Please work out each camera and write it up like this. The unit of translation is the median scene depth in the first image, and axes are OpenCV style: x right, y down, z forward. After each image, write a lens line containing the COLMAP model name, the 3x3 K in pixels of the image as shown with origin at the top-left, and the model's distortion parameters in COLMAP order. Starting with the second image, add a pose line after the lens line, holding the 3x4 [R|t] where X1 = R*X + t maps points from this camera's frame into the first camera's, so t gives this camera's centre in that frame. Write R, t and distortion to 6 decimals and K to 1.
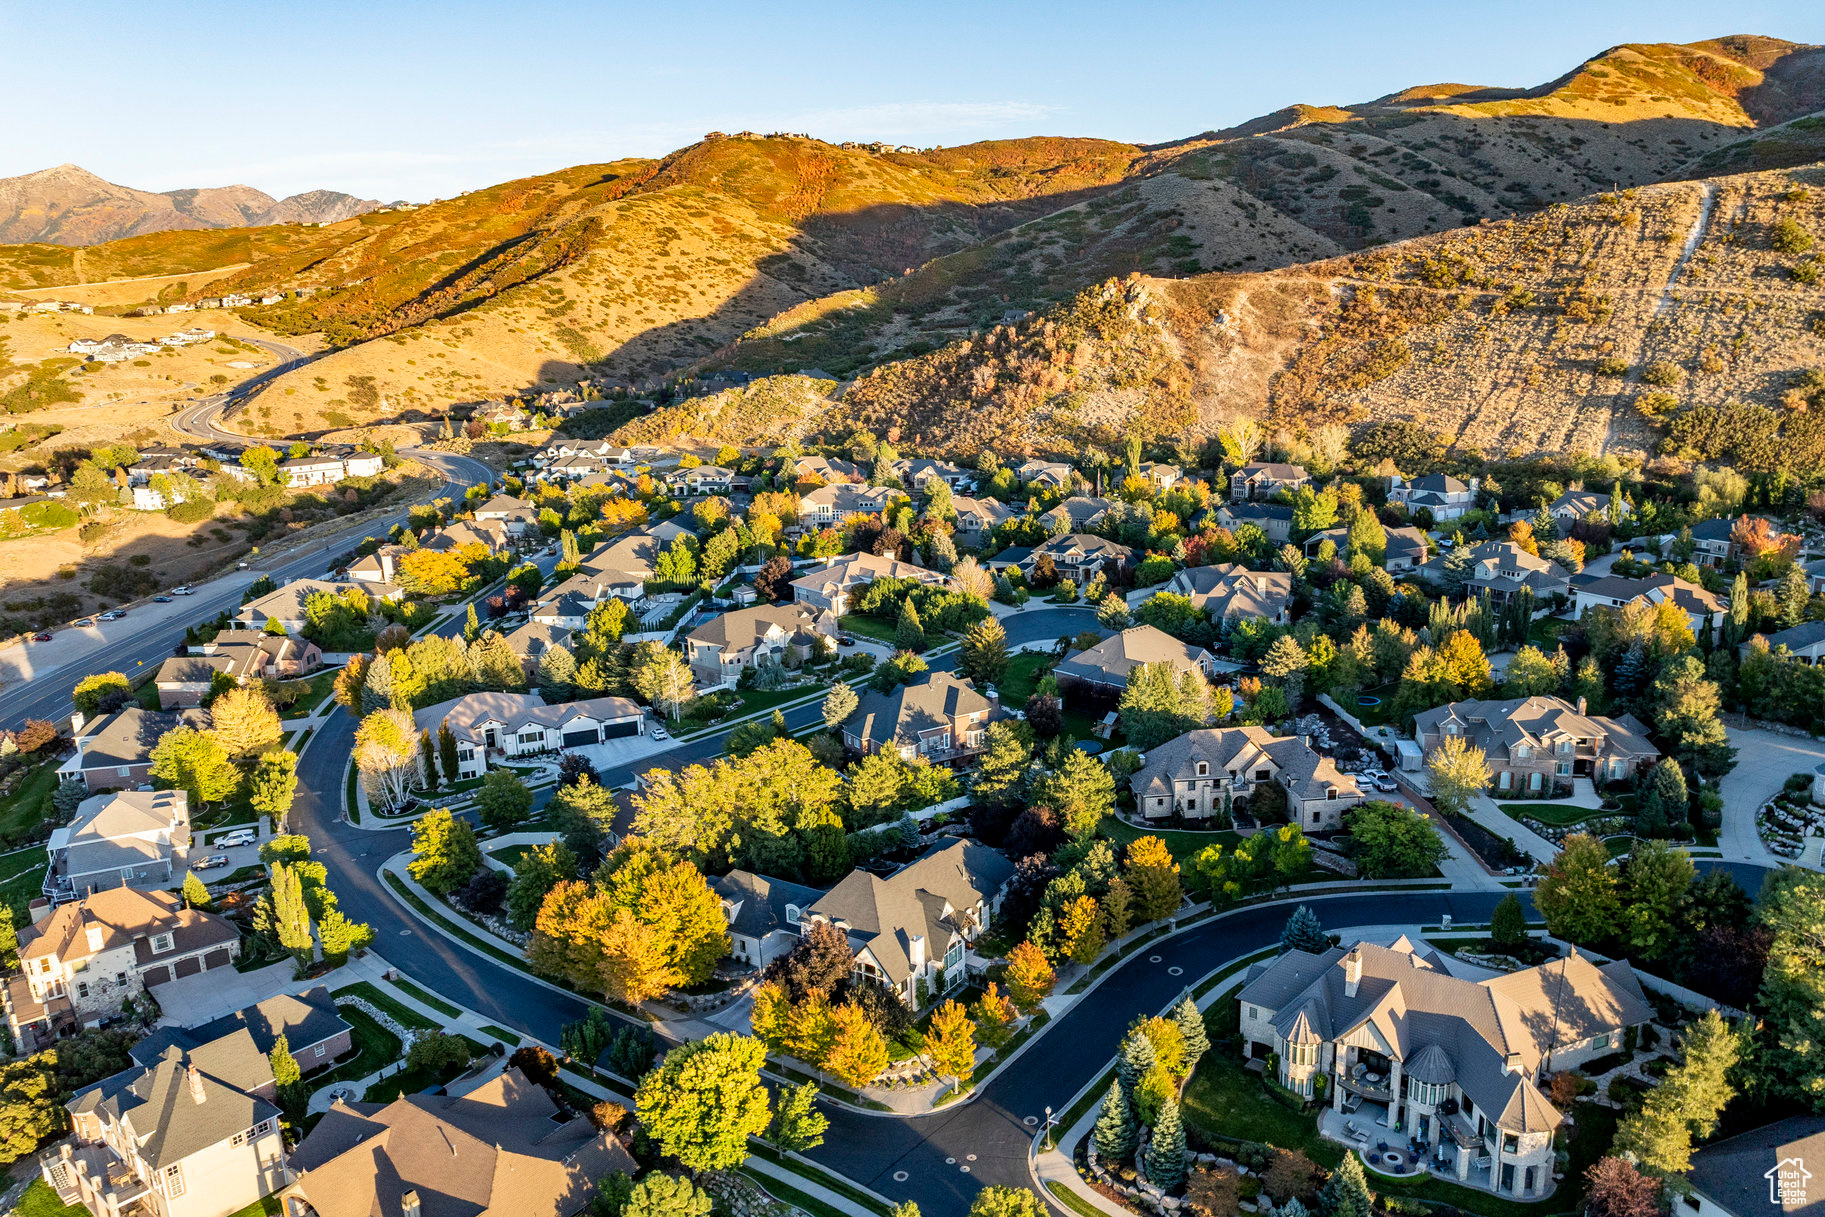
lens RADIAL K [[1352.6, 0, 898.1], [0, 1352.6, 611.0], [0, 0, 1]] dist [-0.033329, -0.004309]
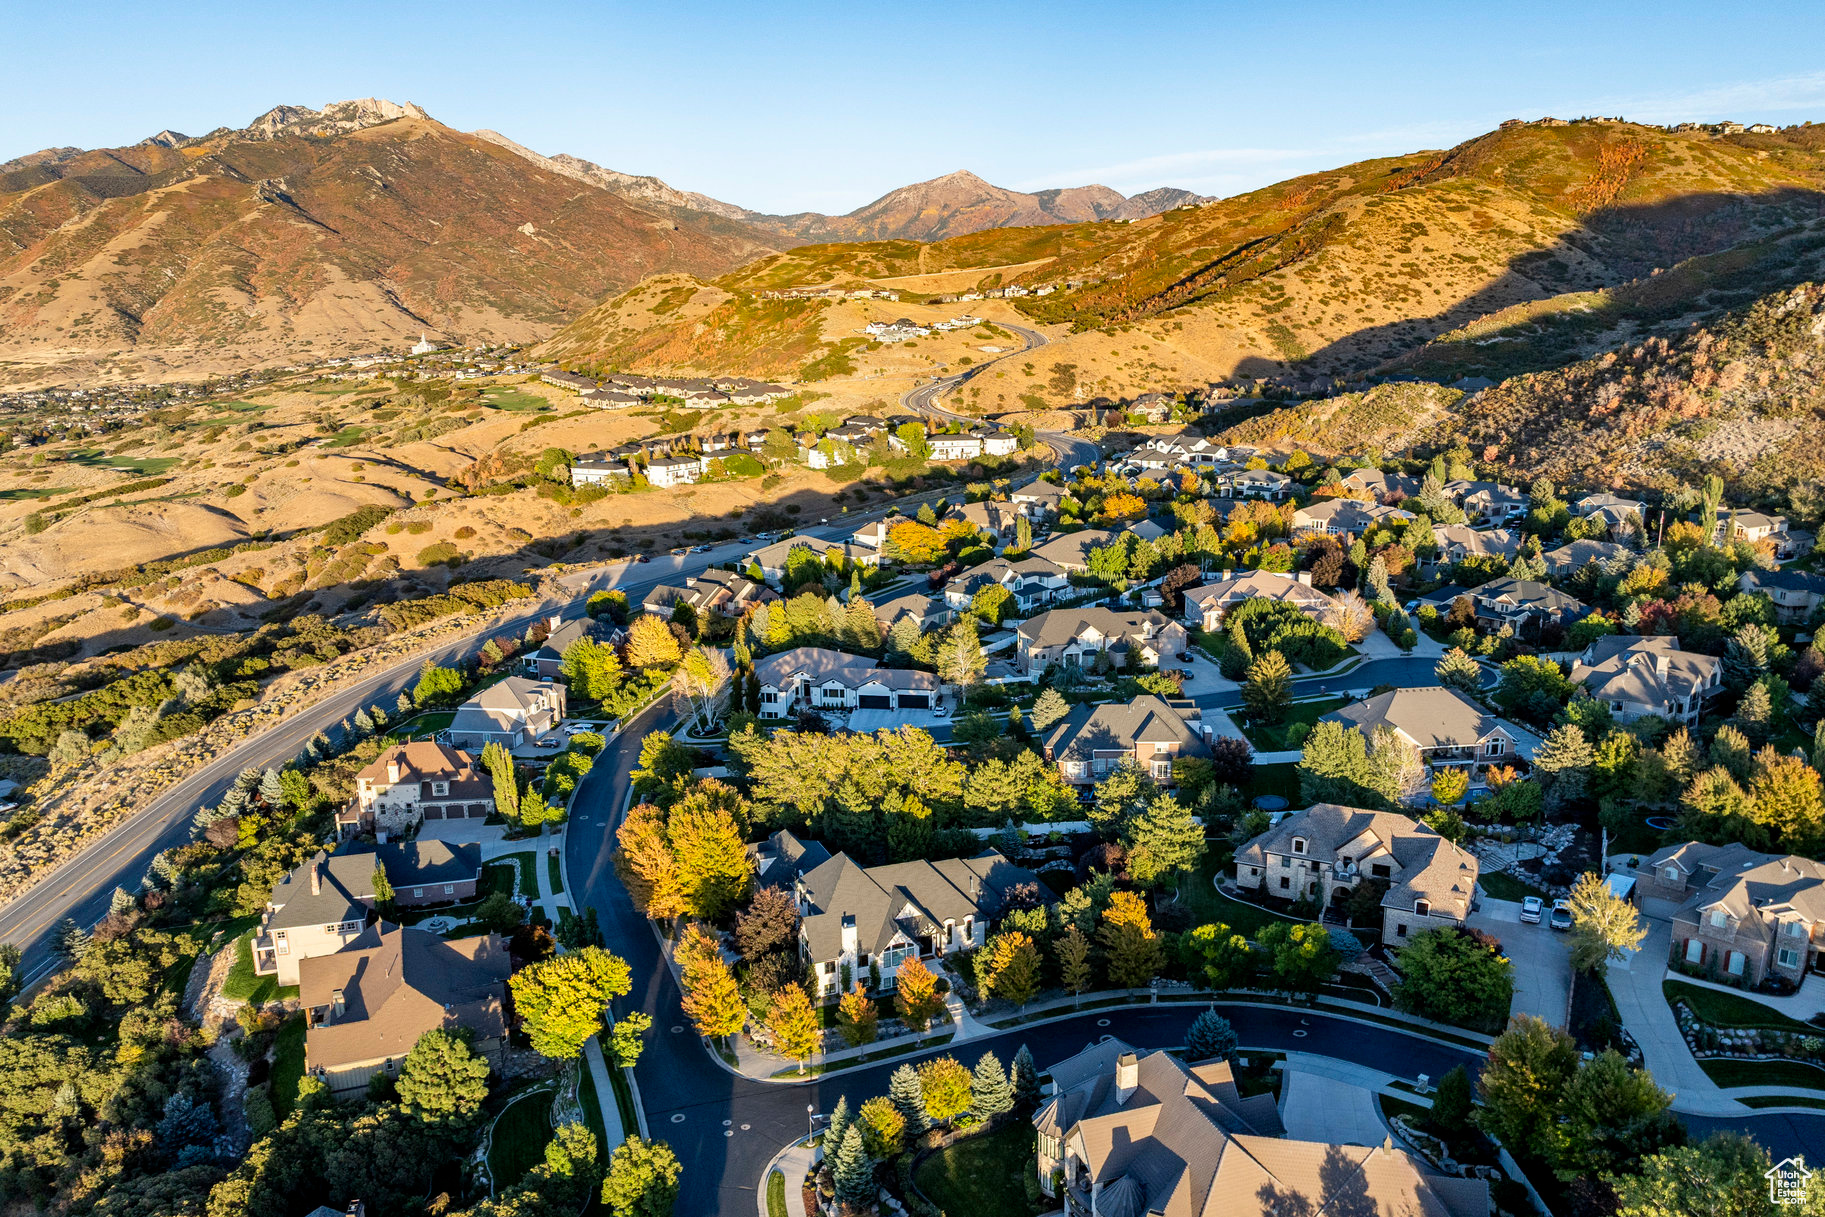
lens RADIAL K [[1337.2, 0, 901.6], [0, 1337.2, 615.6], [0, 0, 1]] dist [-0.039295, -0.001176]
pose [[0.831792, 0.137845, -0.537699, 0.104061], [-0.132162, 0.989999, 0.049350, -0.009314], [0.539124, 0.030015, 0.841691, 0.027508]]
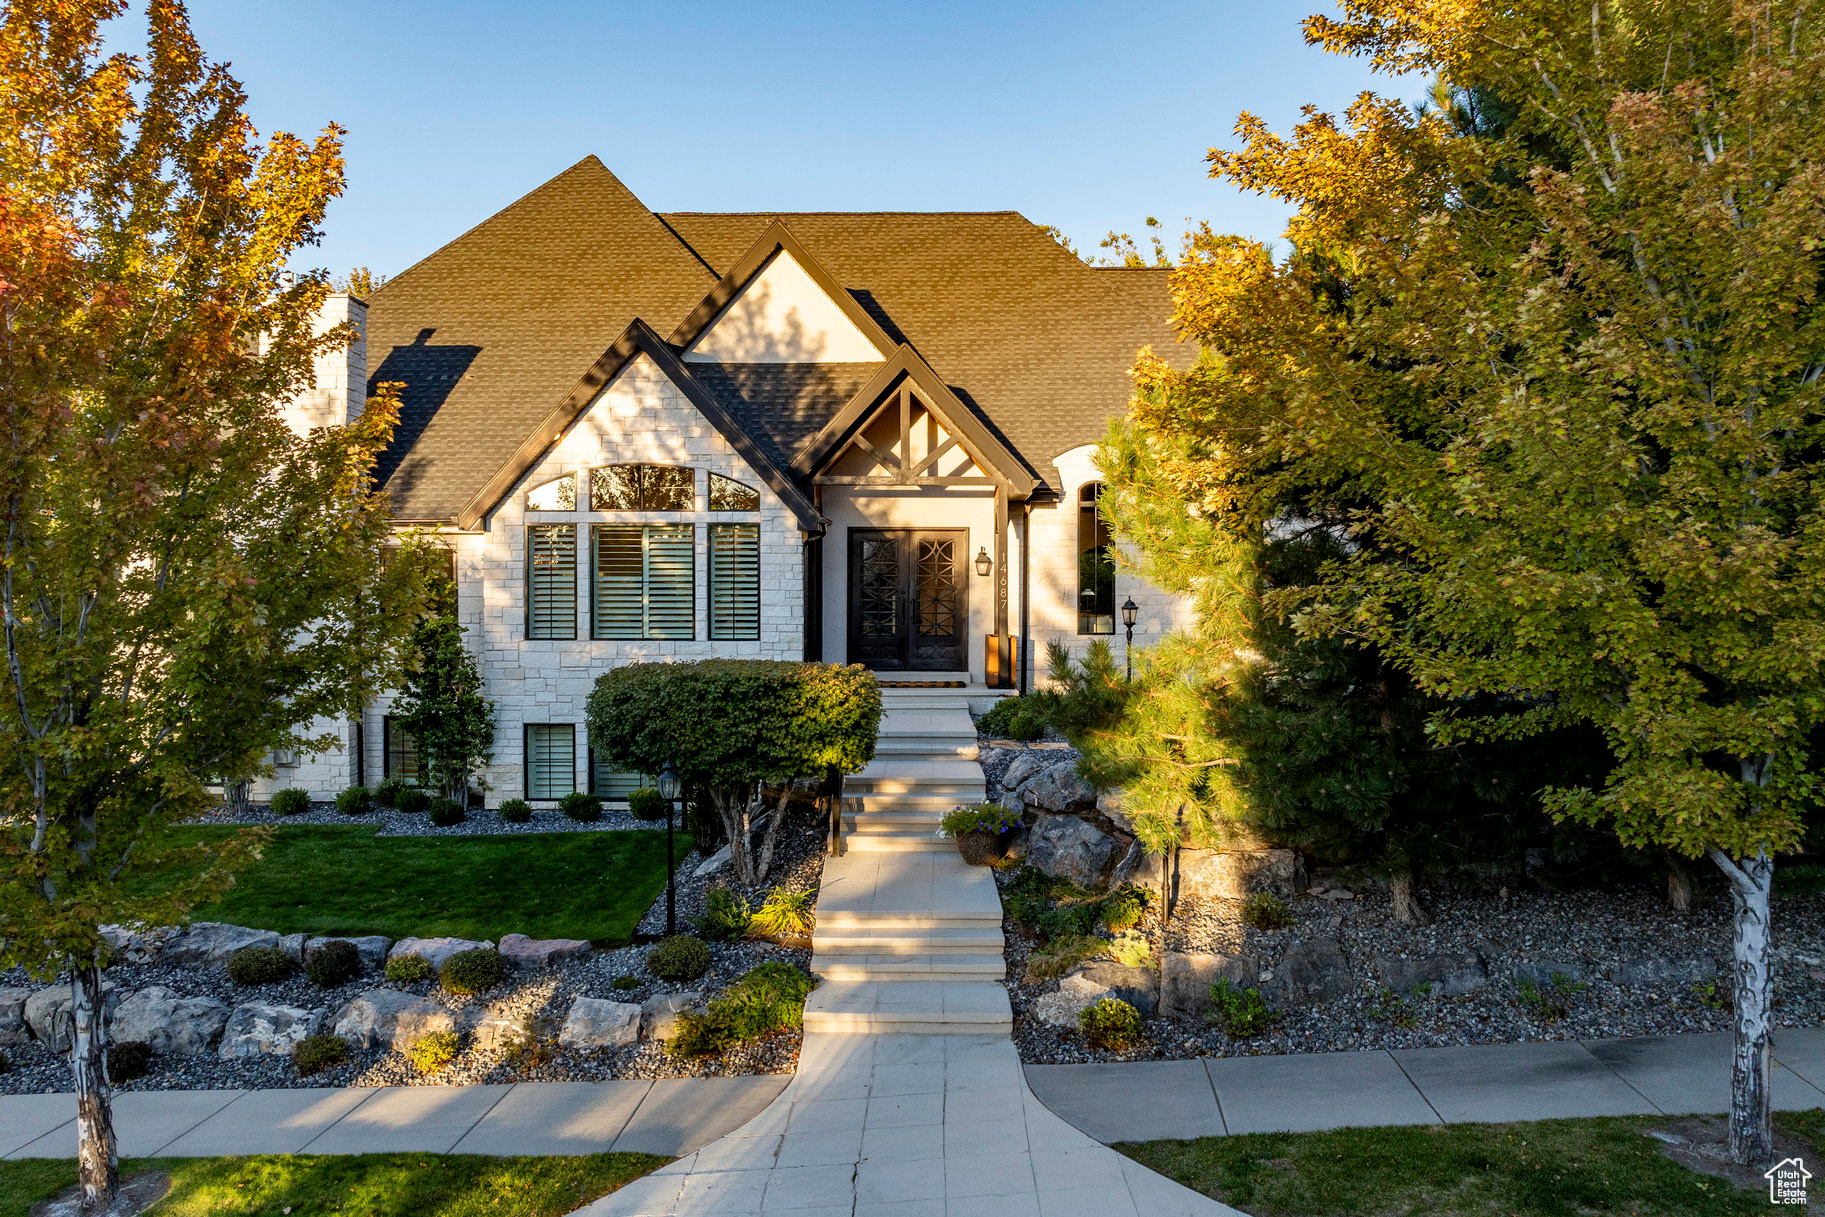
lens RADIAL K [[1352.6, 0, 898.1], [0, 1352.6, 611.0], [0, 0, 1]] dist [-0.033329, -0.004309]
pose [[0.549528, 0.045658, -0.834227, 0.032430], [-0.196939, 0.977447, -0.076233, 0.050306], [0.811932, 0.206184, 0.546126, 0.179603]]
